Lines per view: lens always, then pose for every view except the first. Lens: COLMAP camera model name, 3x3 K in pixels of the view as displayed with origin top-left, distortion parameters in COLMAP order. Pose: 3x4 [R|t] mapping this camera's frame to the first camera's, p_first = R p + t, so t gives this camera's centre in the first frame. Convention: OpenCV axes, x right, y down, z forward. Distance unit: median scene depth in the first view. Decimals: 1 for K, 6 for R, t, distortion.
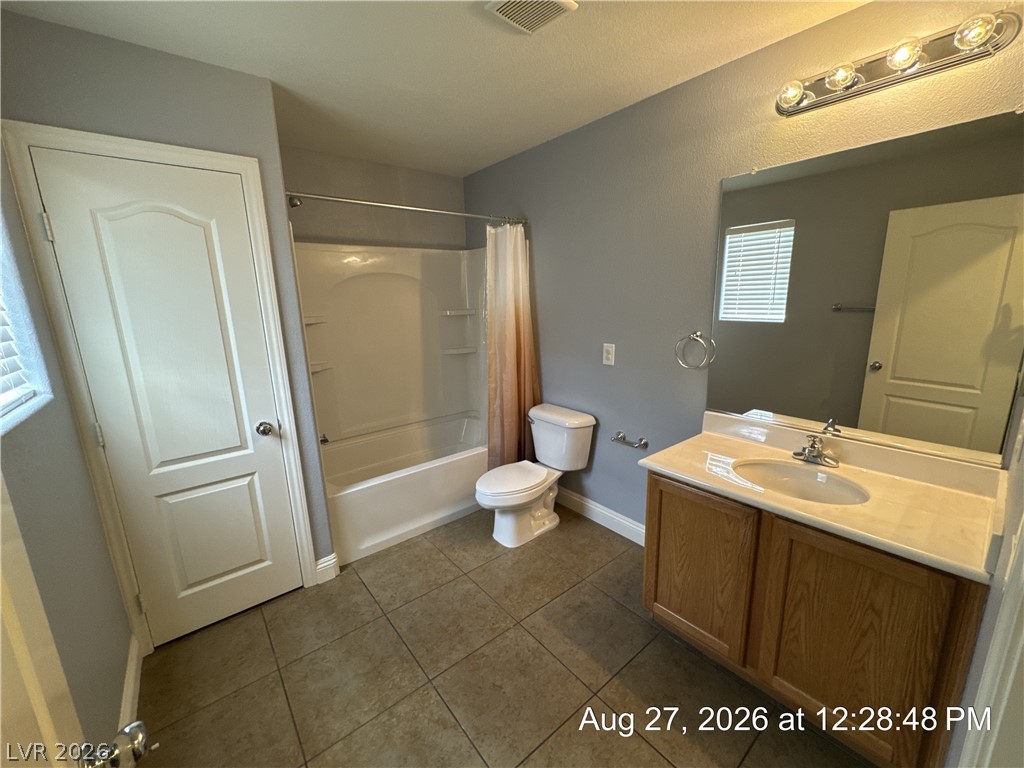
lens RADIAL K [[410.4, 0, 513.4], [0, 410.4, 382.9], [0, 0, 1]] dist [-0.001875, -0.000418]
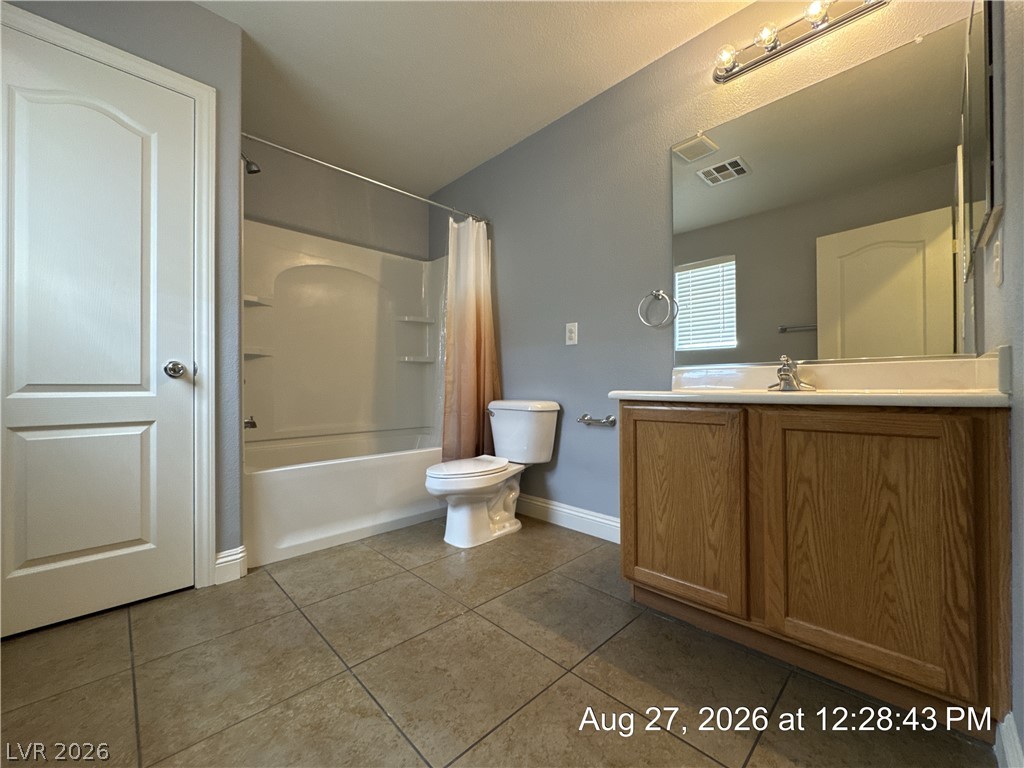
lens RADIAL K [[410.4, 0, 513.4], [0, 410.4, 382.9], [0, 0, 1]] dist [-0.001875, -0.000418]
pose [[0.995556, 0.022122, 0.091534, 0.010369], [-0.001839, 0.976397, -0.215977, 0.303352], [-0.094151, 0.214849, 0.972098, 0.112719]]
